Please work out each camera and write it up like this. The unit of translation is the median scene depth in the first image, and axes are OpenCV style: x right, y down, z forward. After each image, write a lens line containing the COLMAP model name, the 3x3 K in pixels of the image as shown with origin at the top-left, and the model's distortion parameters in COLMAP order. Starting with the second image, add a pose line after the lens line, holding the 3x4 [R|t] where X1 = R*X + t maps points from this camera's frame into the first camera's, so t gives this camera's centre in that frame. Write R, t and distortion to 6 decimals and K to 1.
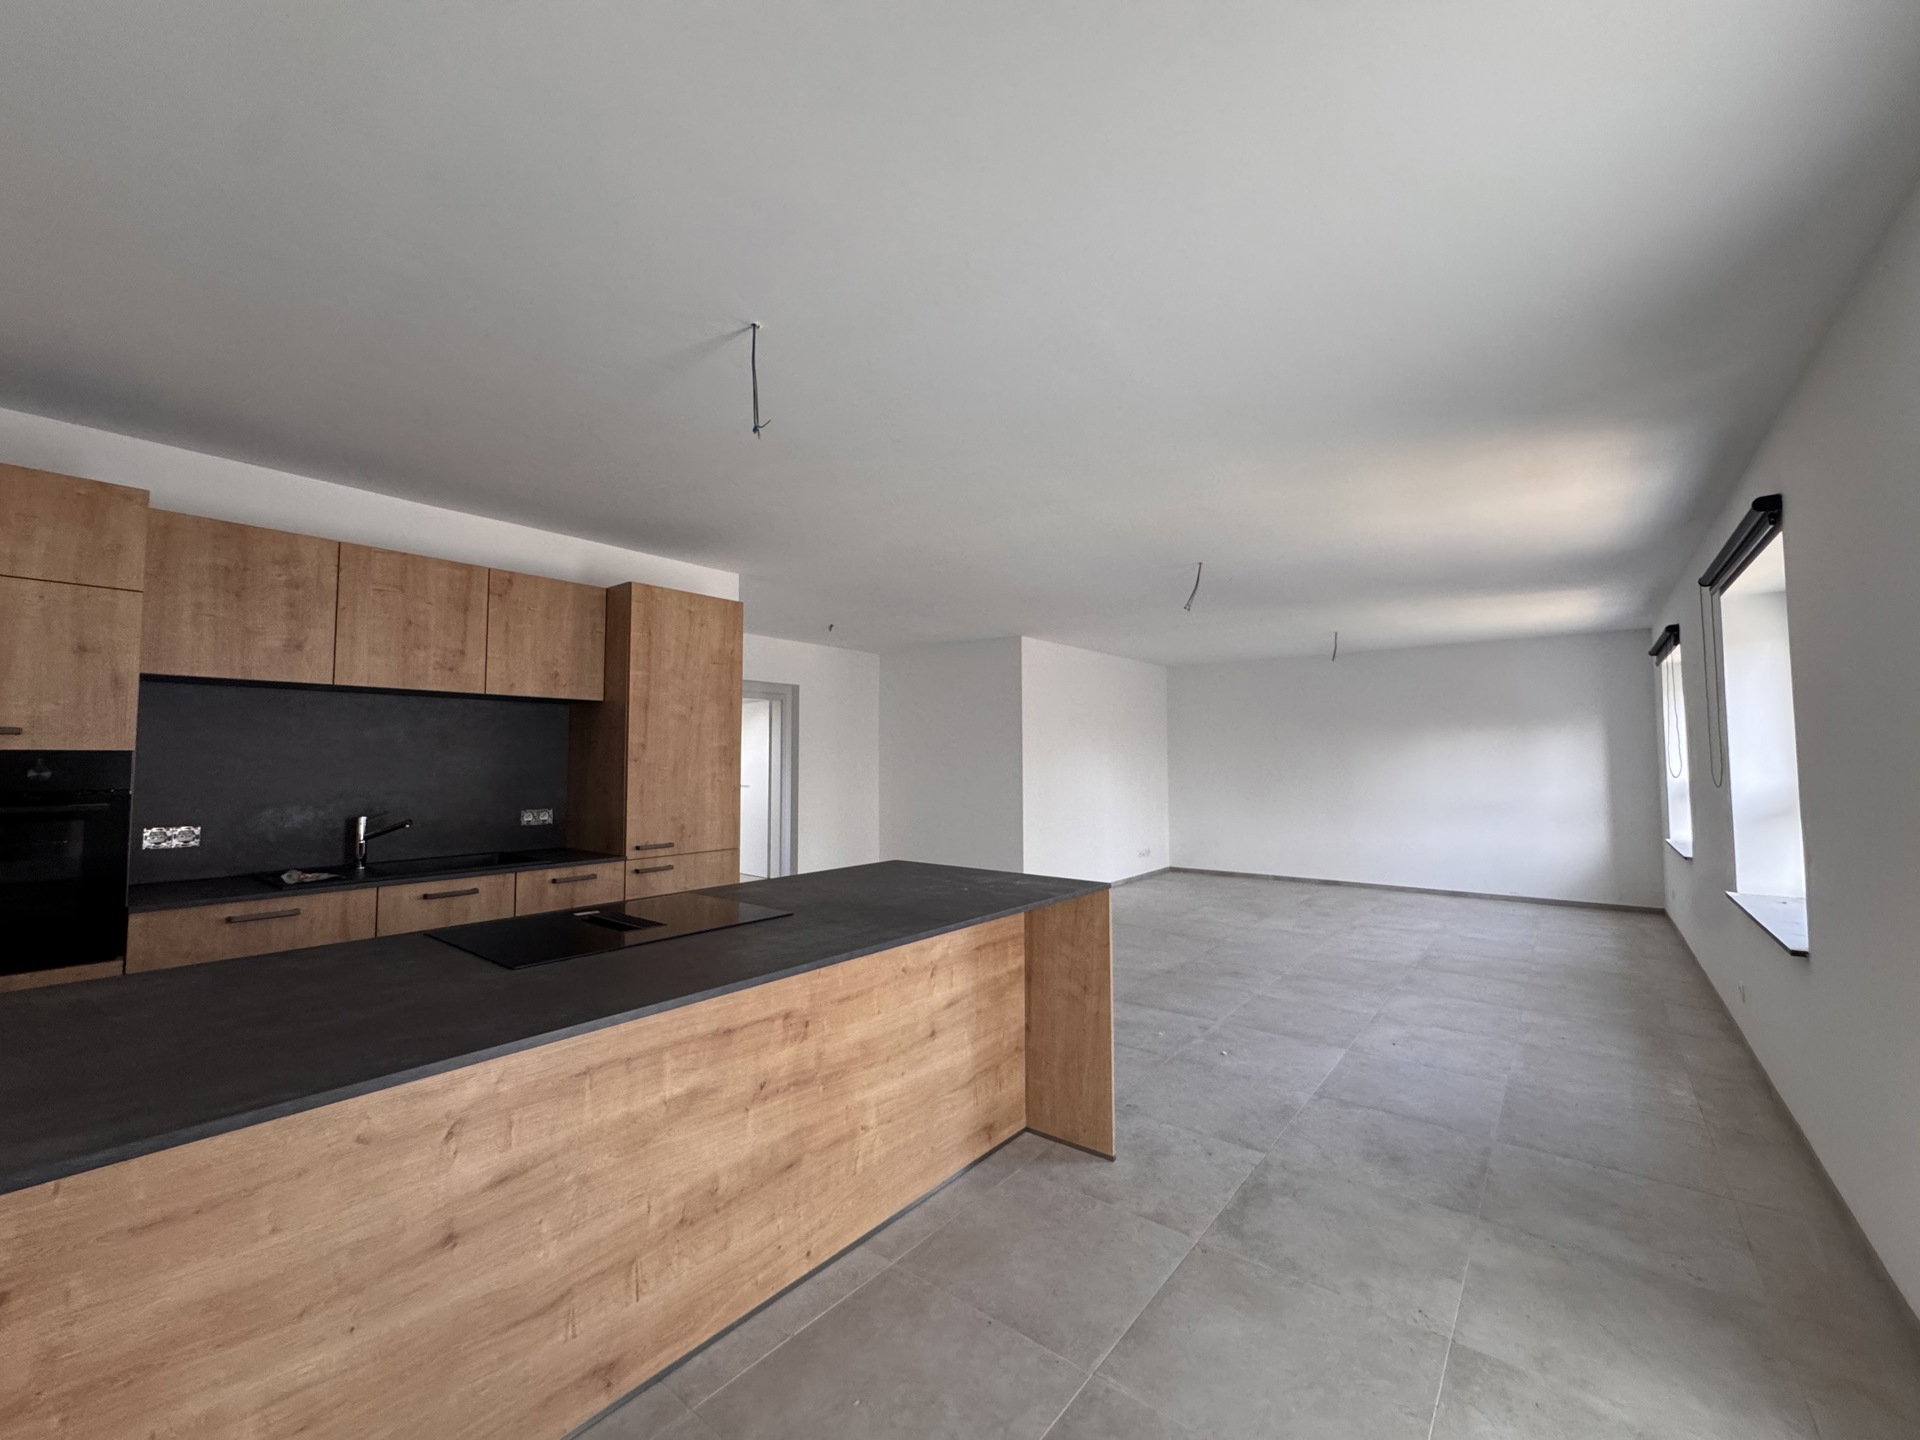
lens RADIAL K [[764.4, 0, 958.0], [0, 764.4, 716.8], [0, 0, 1]] dist [-0.006313, 0.000032]
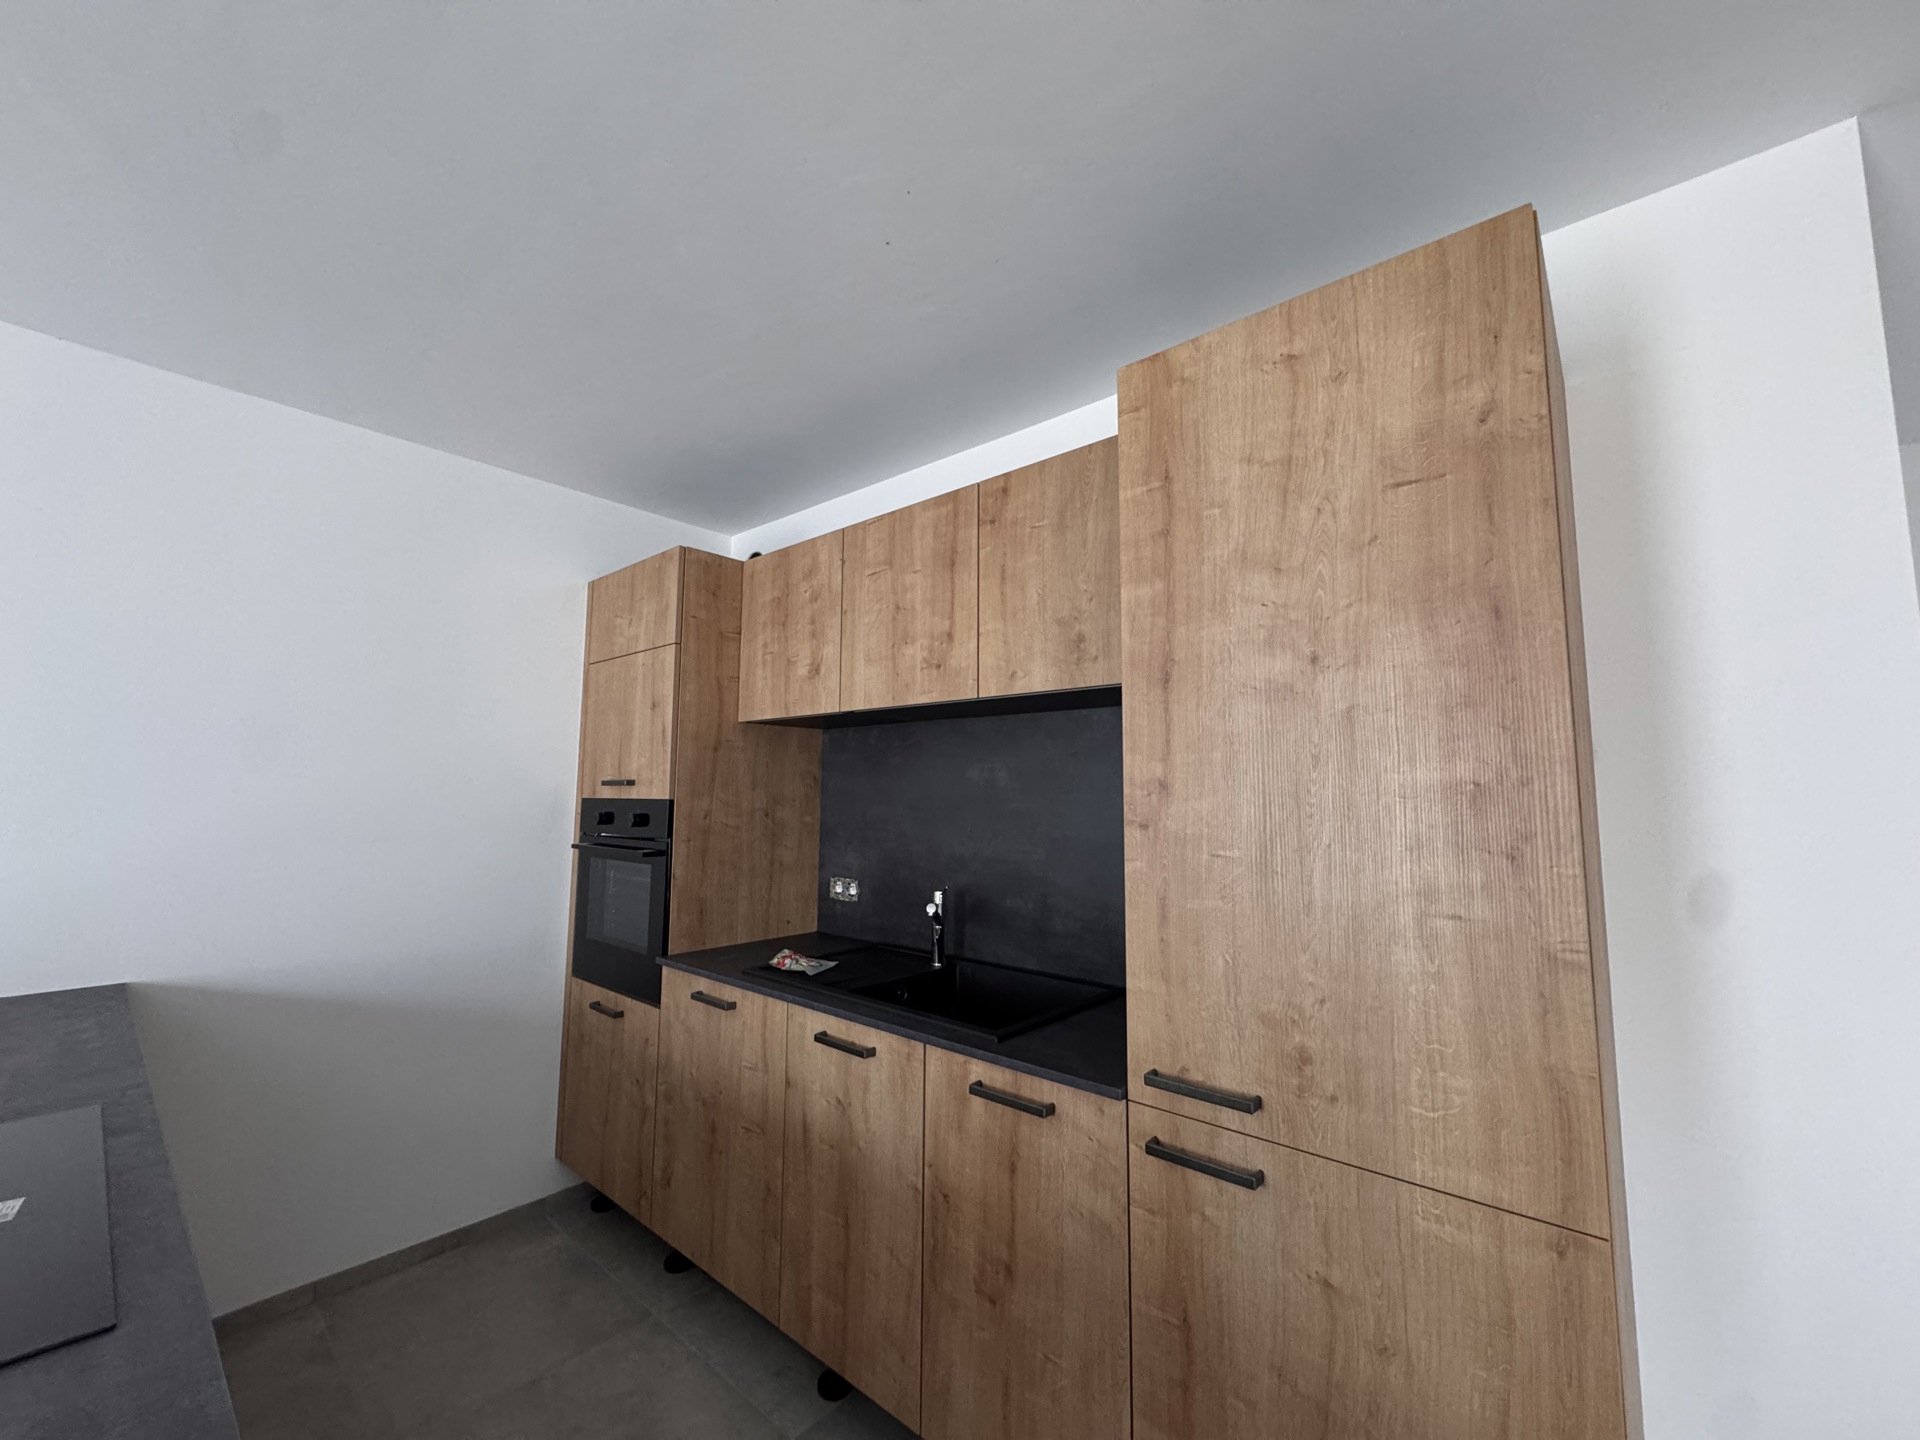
lens RADIAL K [[767.3, 0, 959.4], [0, 767.3, 716.5], [0, 0, 1]] dist [-0.001519, -0.000139]
pose [[-0.041286, -0.099975, -0.994133, -0.047373], [0.049680, 0.993545, -0.101979, 0.037865], [0.997911, -0.053599, -0.036053, 0.925682]]
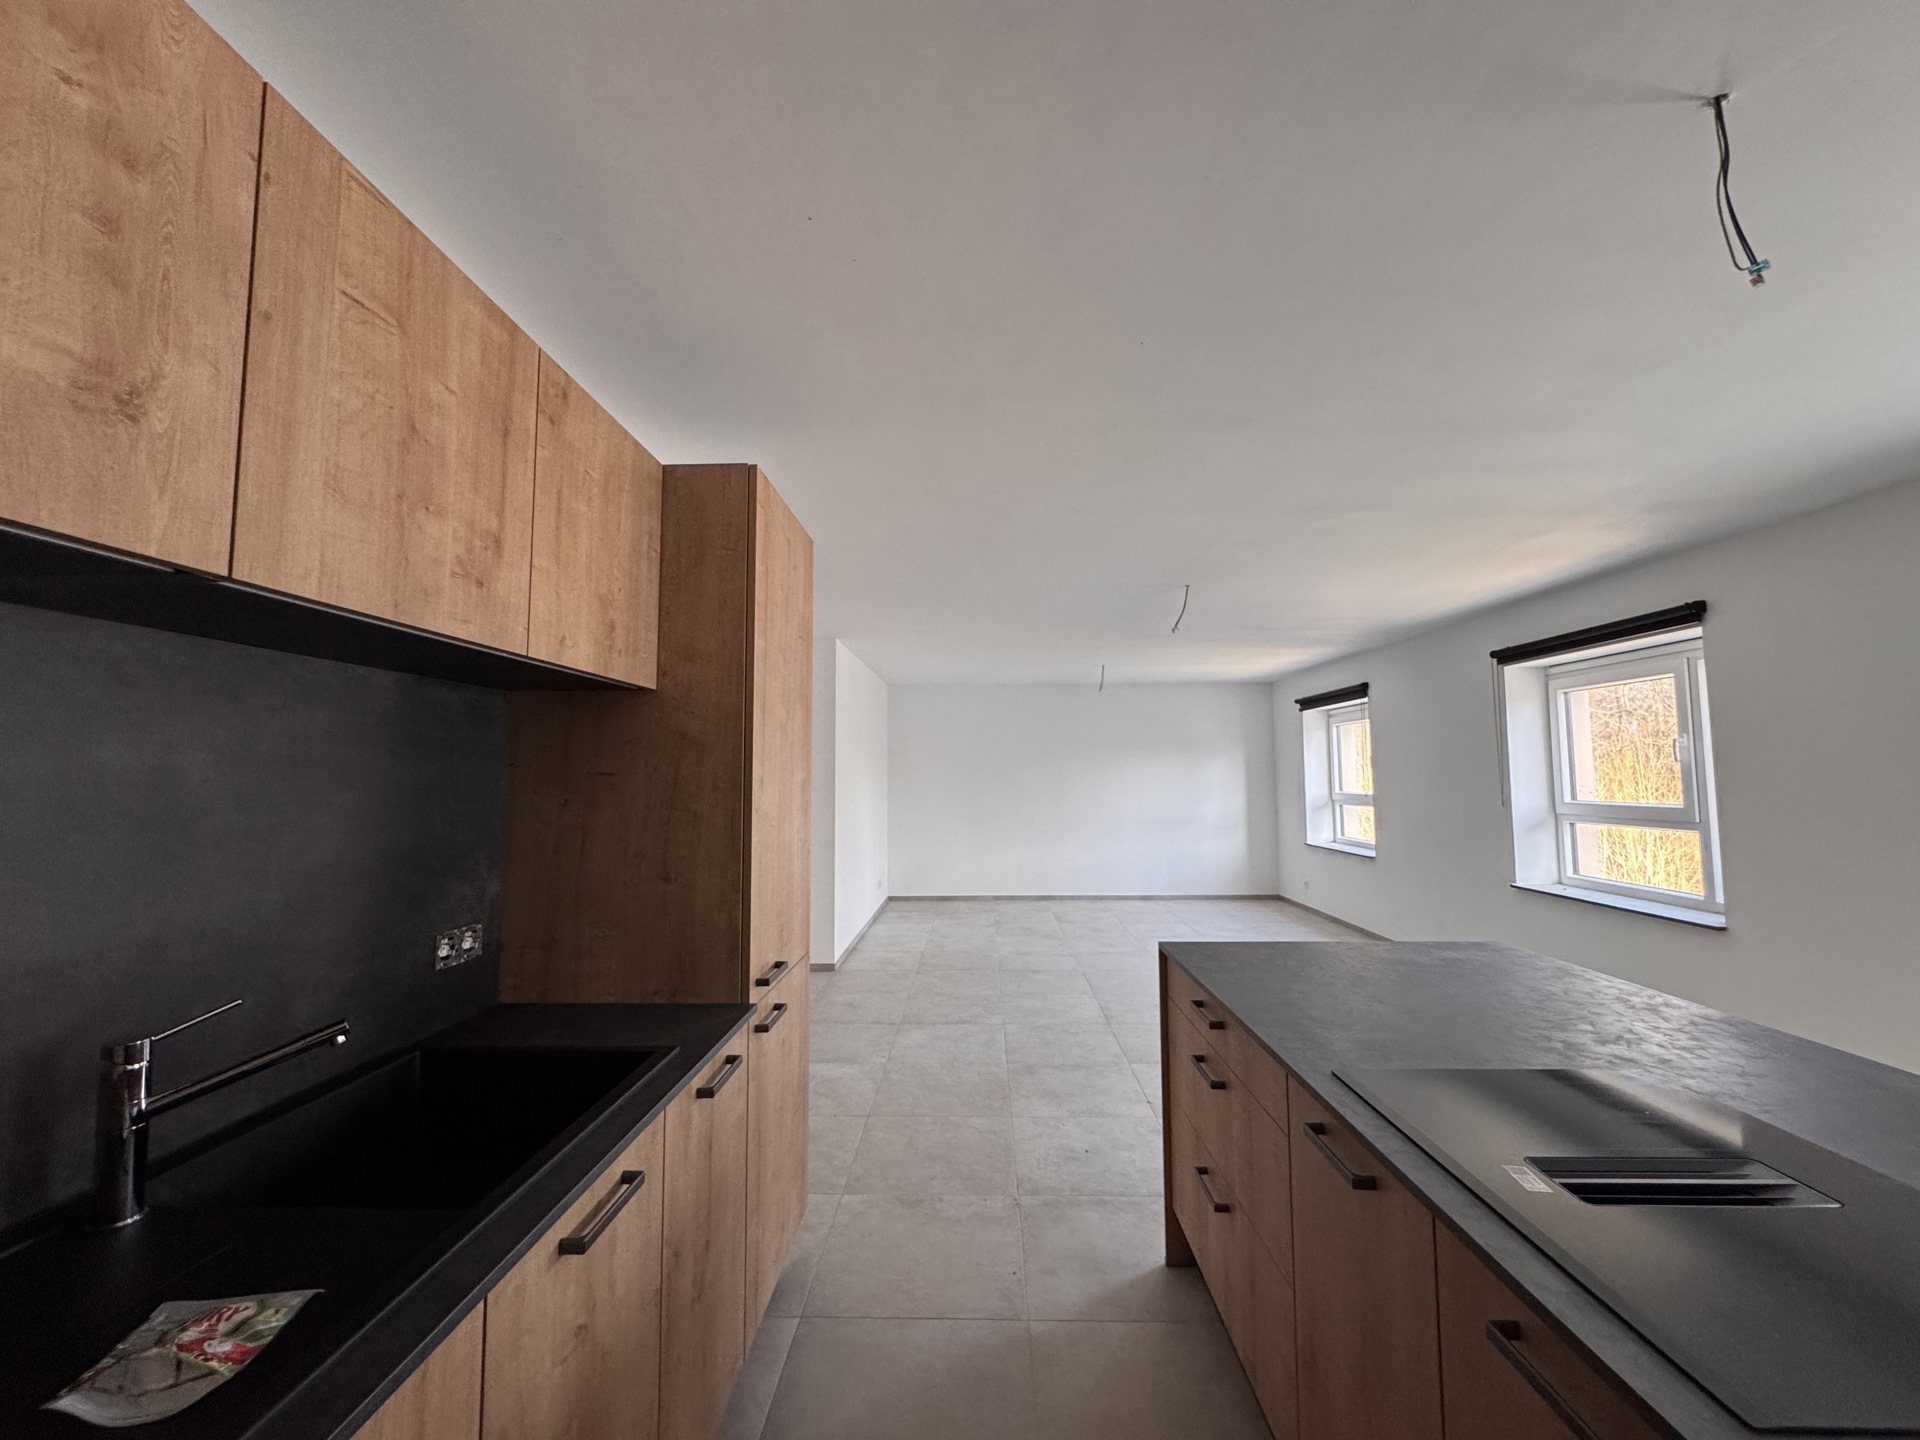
lens RADIAL K [[767.3, 0, 959.4], [0, 767.3, 716.5], [0, 0, 1]] dist [-0.001519, -0.000139]
pose [[0.797062, 0.045078, 0.602213, -0.625451], [-0.032008, 0.998962, -0.032411, 0.006241], [-0.603049, 0.006558, 0.797677, 0.503347]]
